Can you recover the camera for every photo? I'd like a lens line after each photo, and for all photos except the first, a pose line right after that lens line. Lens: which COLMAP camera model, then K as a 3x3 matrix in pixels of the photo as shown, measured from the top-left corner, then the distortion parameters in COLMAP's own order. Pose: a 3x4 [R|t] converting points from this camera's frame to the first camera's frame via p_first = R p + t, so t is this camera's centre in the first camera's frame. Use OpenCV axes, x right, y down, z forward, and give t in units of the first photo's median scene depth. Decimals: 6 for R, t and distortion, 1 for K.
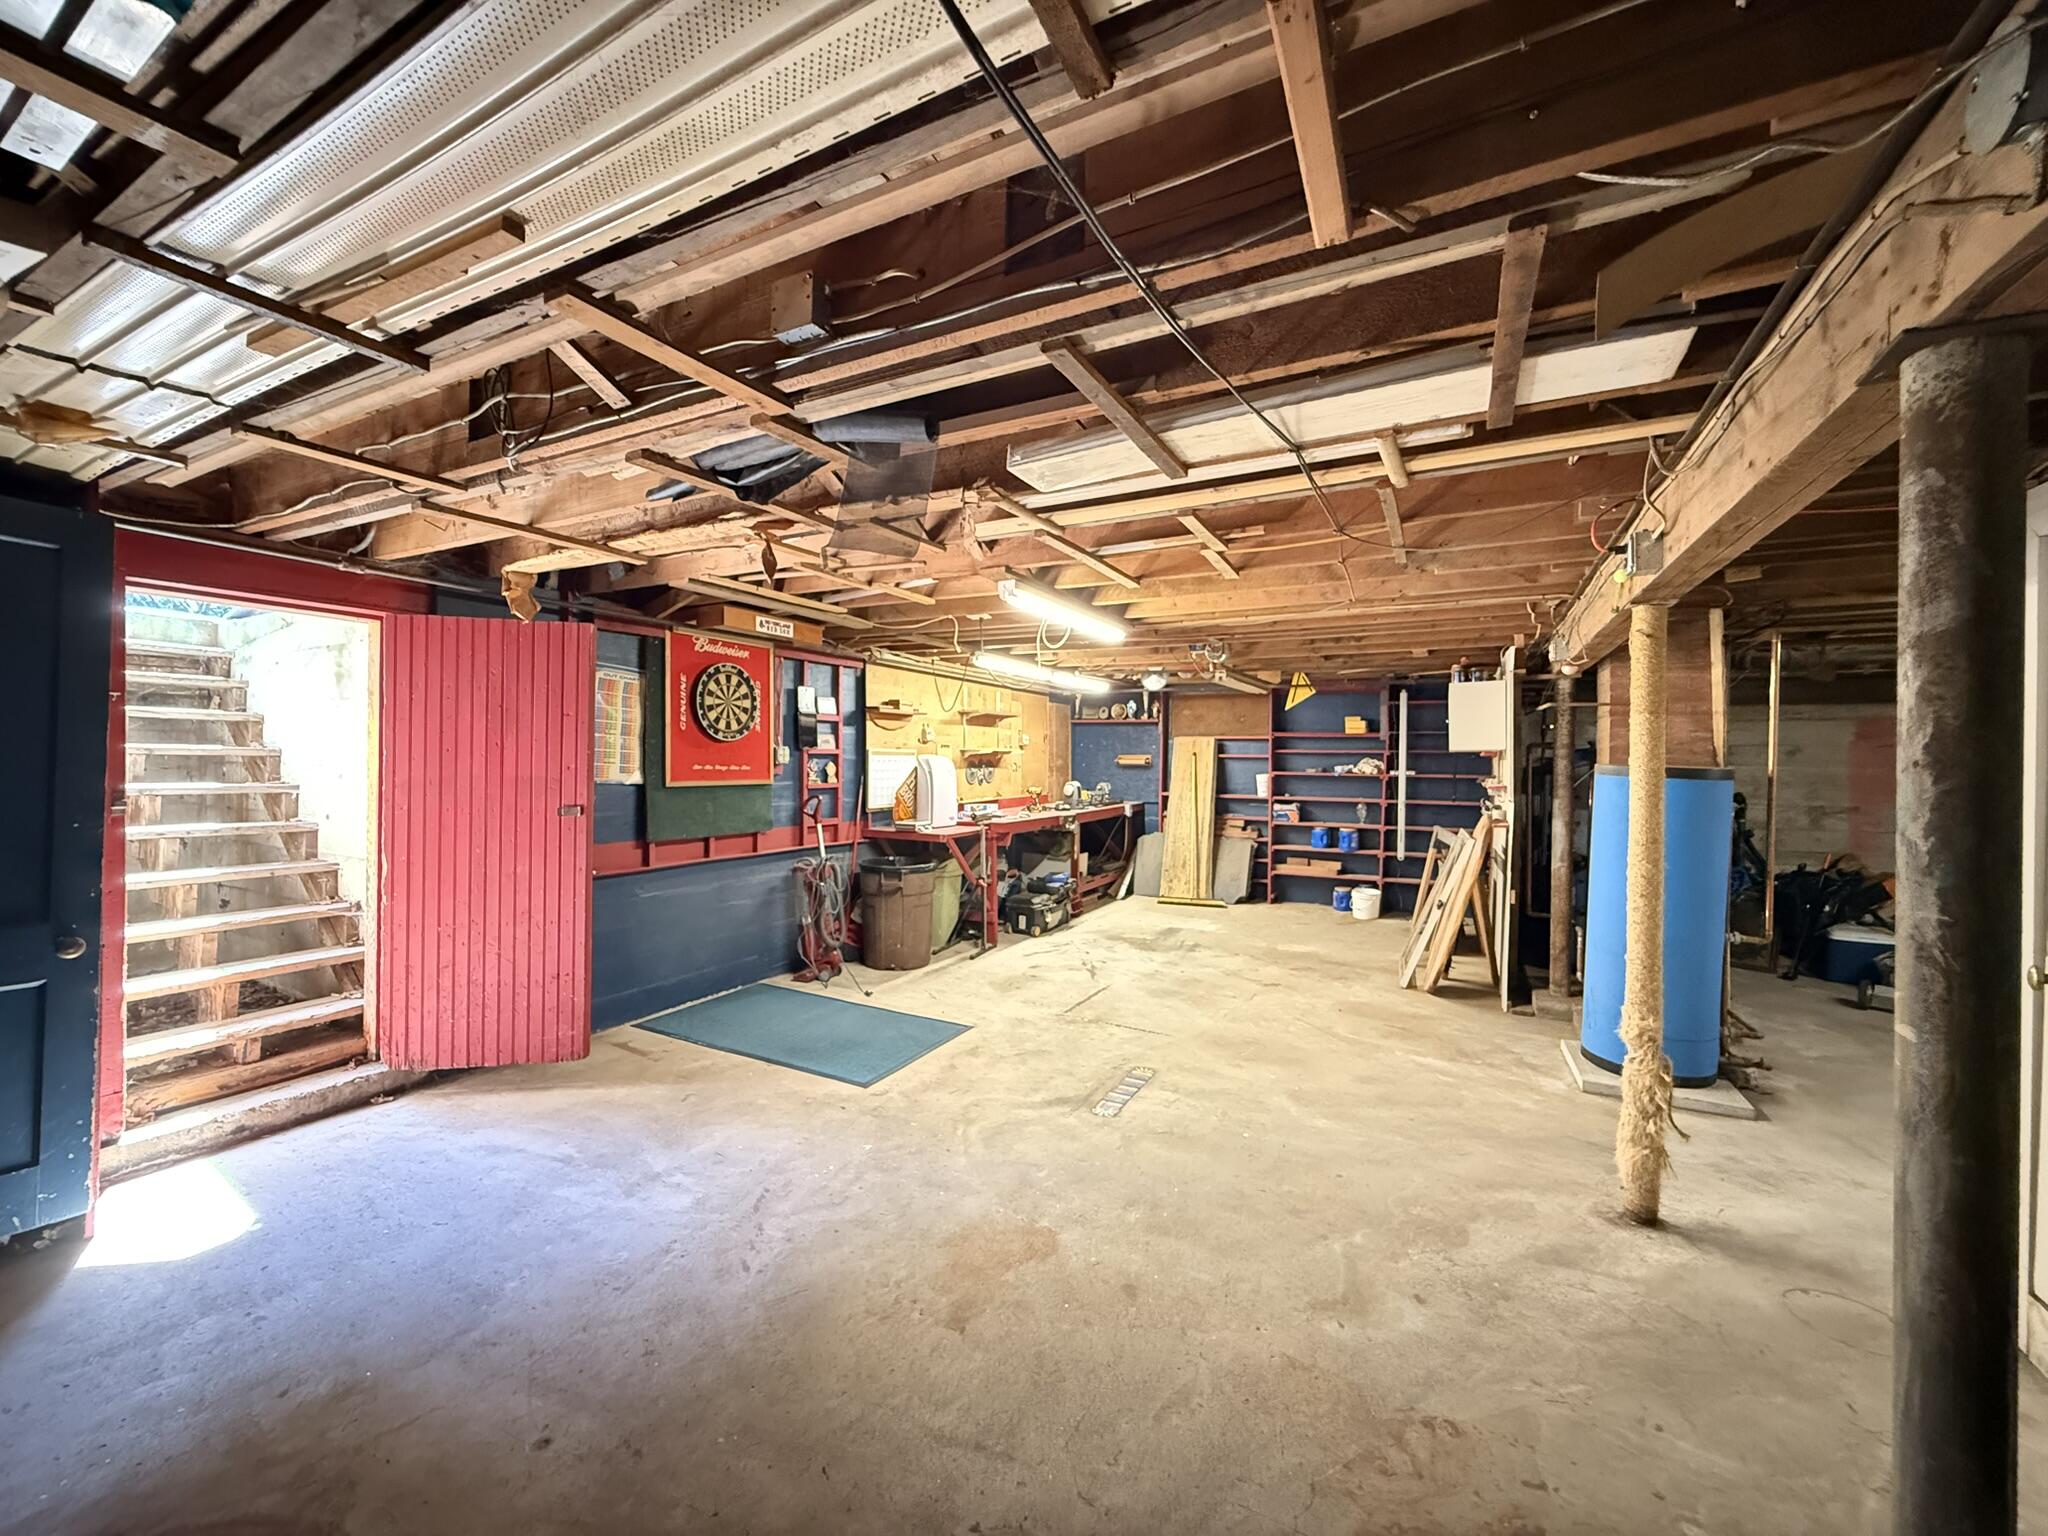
lens RADIAL K [[831.1, 0, 1017.3], [0, 831.1, 769.2], [0, 0, 1]] dist [-0.001689, -0.000132]
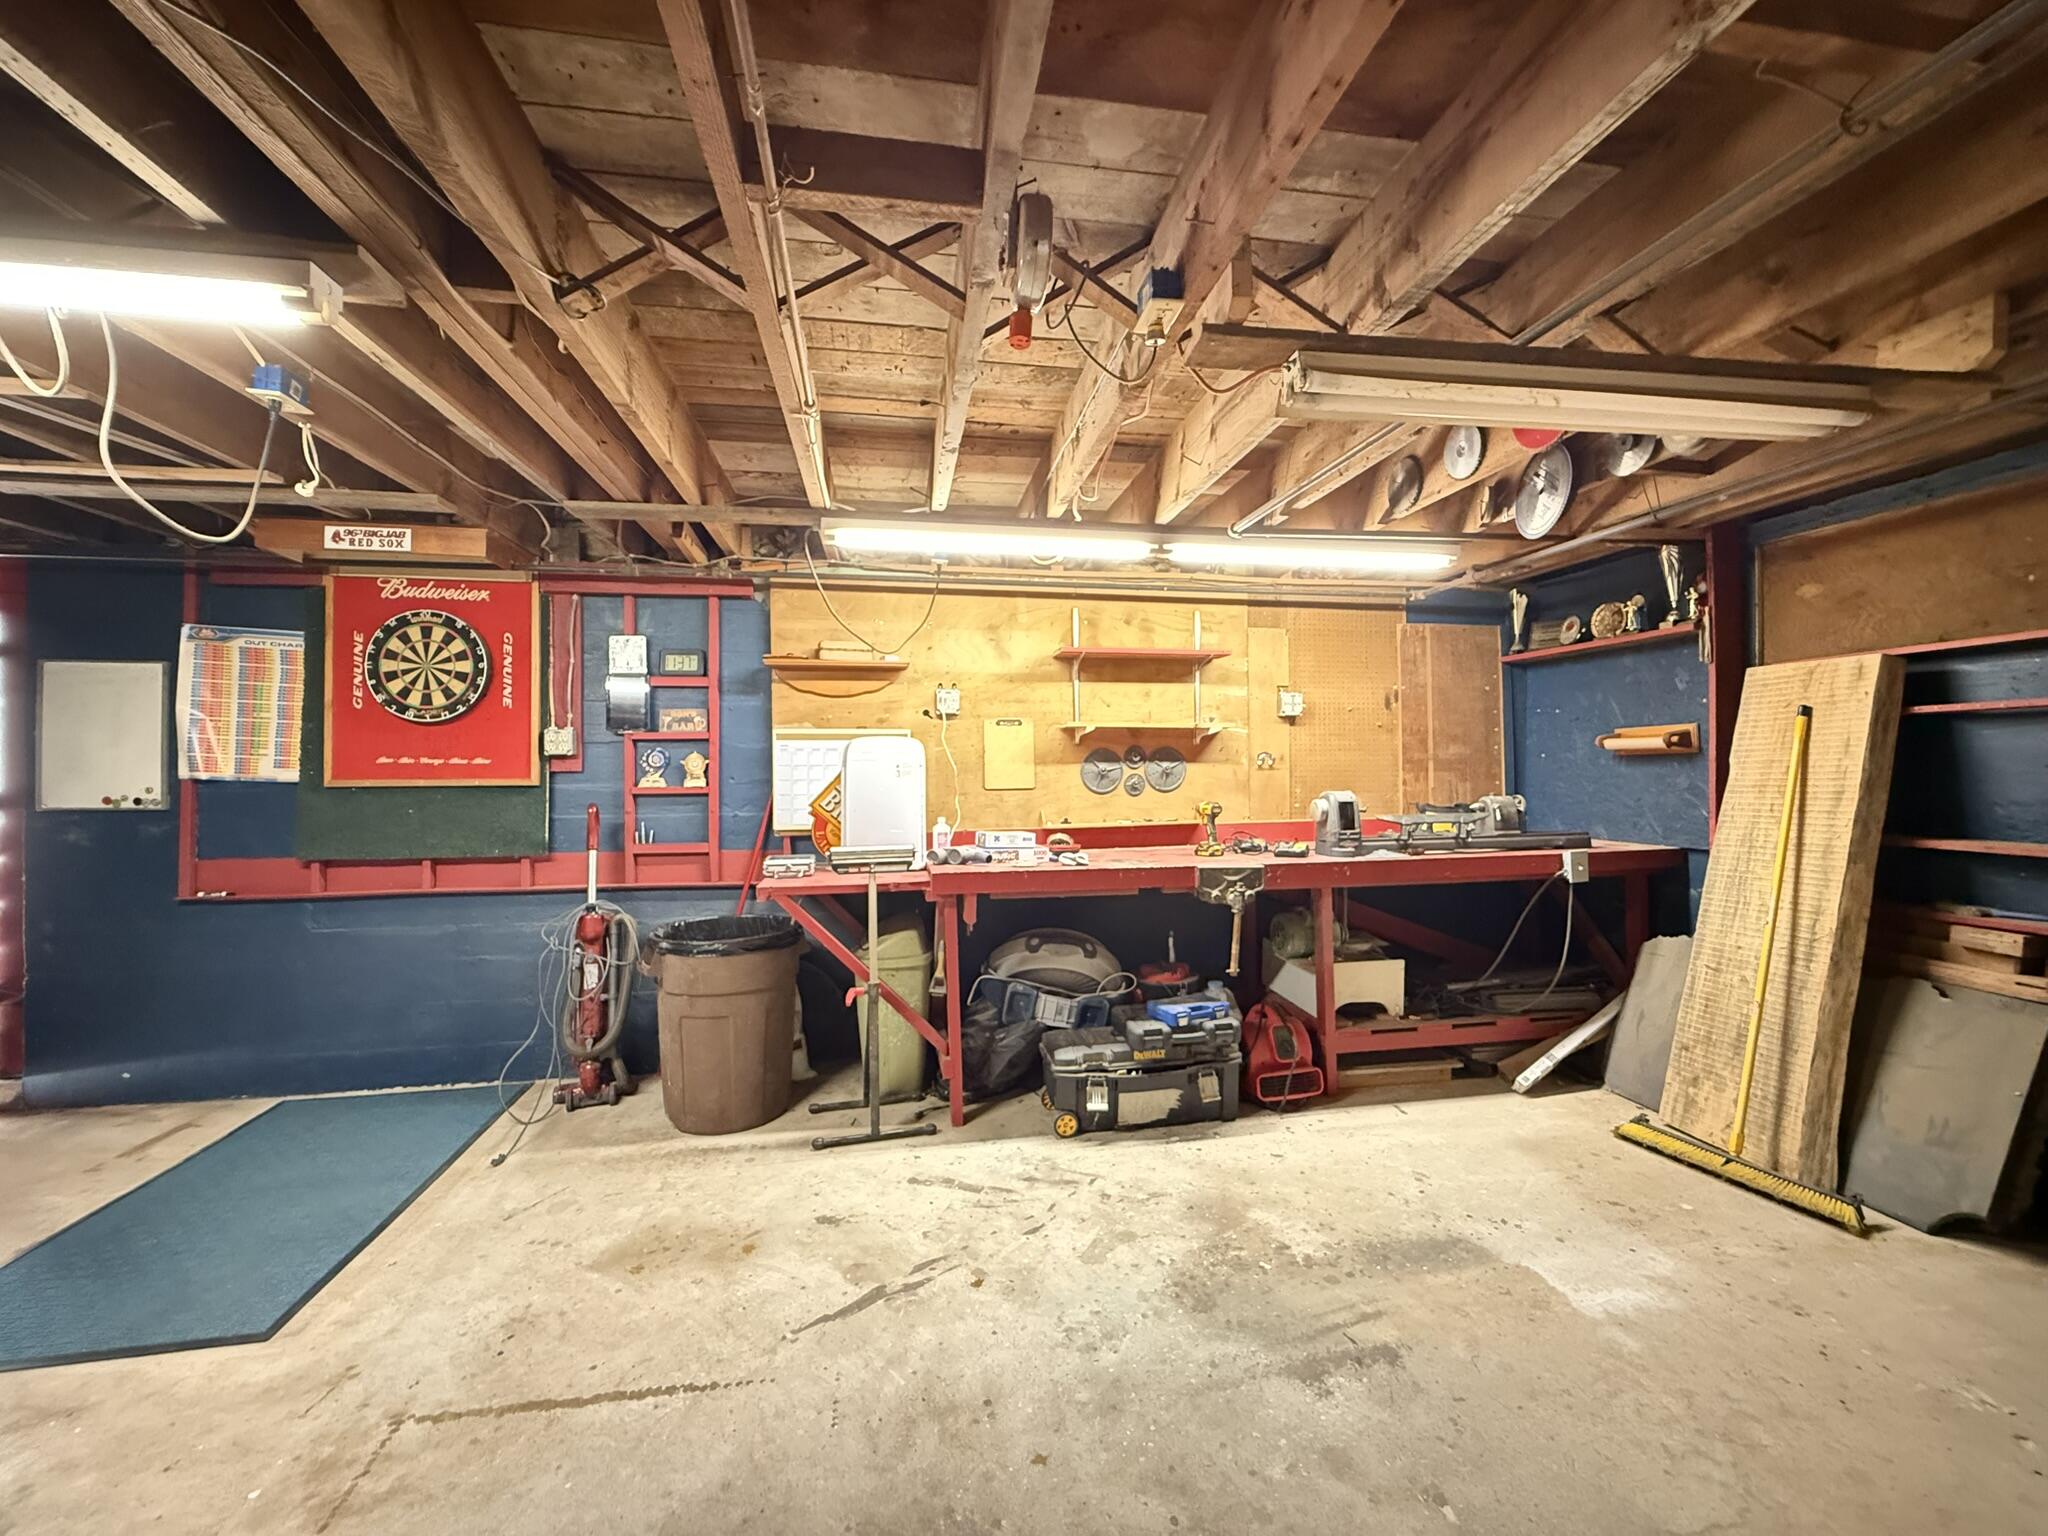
lens RADIAL K [[831.1, 0, 1017.3], [0, 831.1, 769.2], [0, 0, 1]] dist [-0.001689, -0.000132]
pose [[0.607229, -0.011633, -0.794442, 0.432704], [0.001252, 0.999906, -0.013684, 0.013147], [0.794526, 0.007315, 0.607186, 0.843930]]
